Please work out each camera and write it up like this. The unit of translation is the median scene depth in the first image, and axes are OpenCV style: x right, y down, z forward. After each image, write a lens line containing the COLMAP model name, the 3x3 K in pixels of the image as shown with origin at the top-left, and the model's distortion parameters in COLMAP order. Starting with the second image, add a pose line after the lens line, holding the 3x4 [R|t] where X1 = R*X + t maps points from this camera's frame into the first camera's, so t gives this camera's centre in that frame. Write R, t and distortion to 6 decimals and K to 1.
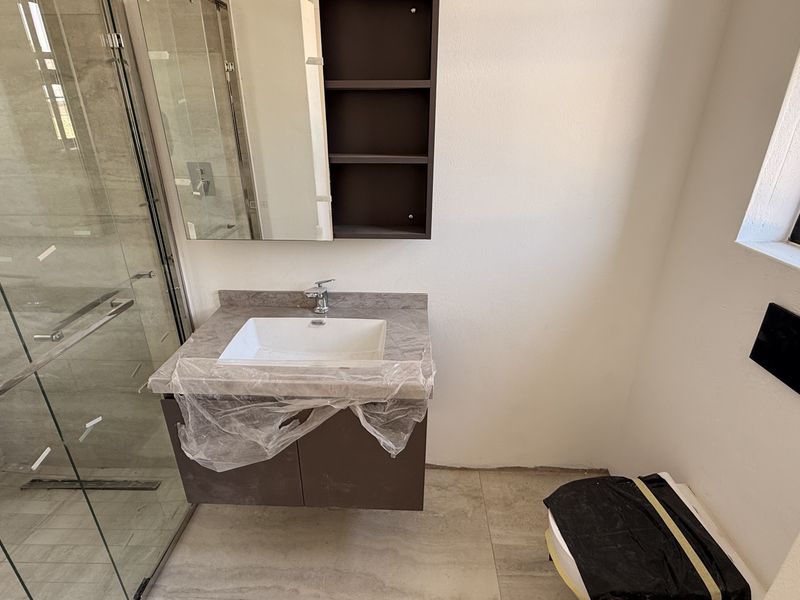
lens RADIAL K [[423.2, 0, 400.6], [0, 423.2, 299.5], [0, 0, 1]] dist [0.001318, -0.001702]
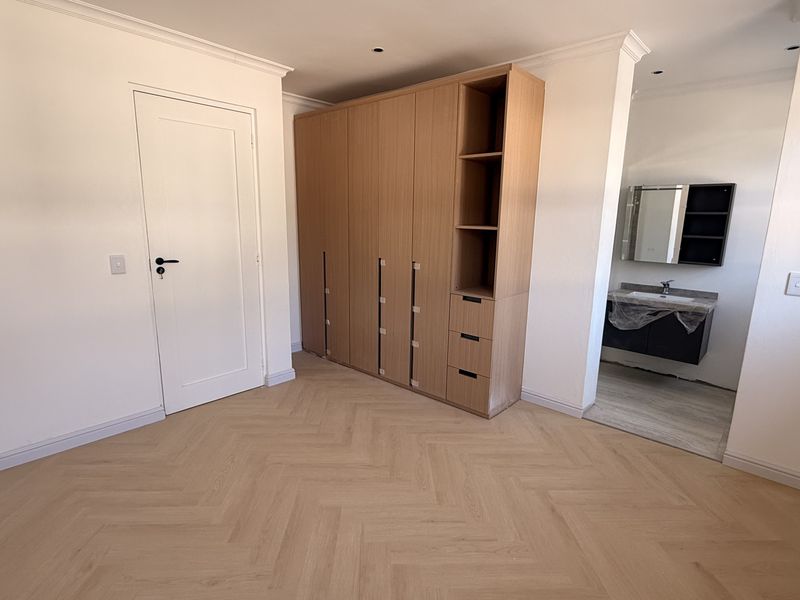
lens RADIAL K [[423.2, 0, 396.8], [0, 423.2, 298.9], [0, 0, 1]] dist [0.001318, -0.001702]
pose [[0.752979, 0.128821, -0.645313, 0.316084], [-0.278492, 0.950884, -0.135136, 1.096998], [0.596209, 0.281469, 0.751871, -2.413558]]
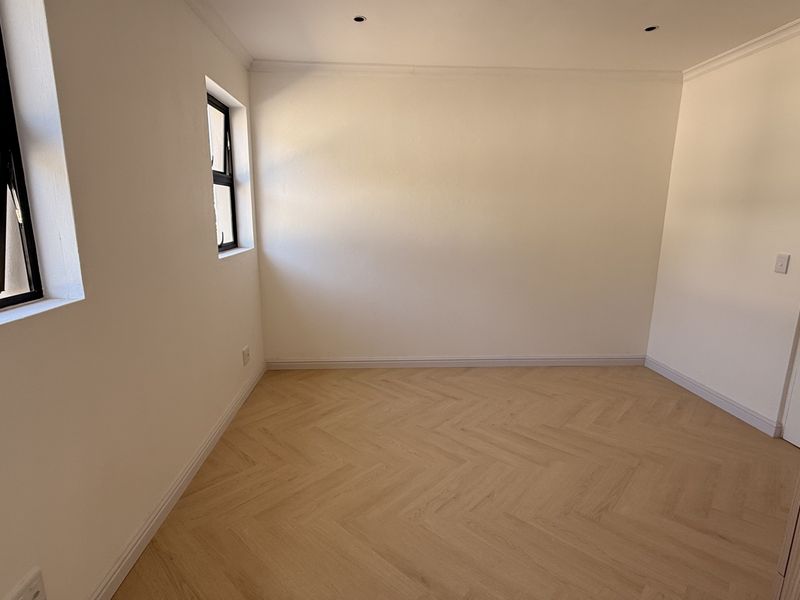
lens RADIAL K [[423.2, 0, 399.5], [0, 423.2, 299.6], [0, 0, 1]] dist [0.001318, -0.001702]
pose [[-0.996063, 0.000680, -0.088648, -0.141370], [-0.051466, 0.809761, 0.584499, -0.438268], [0.072181, 0.586760, -0.806538, 1.039134]]
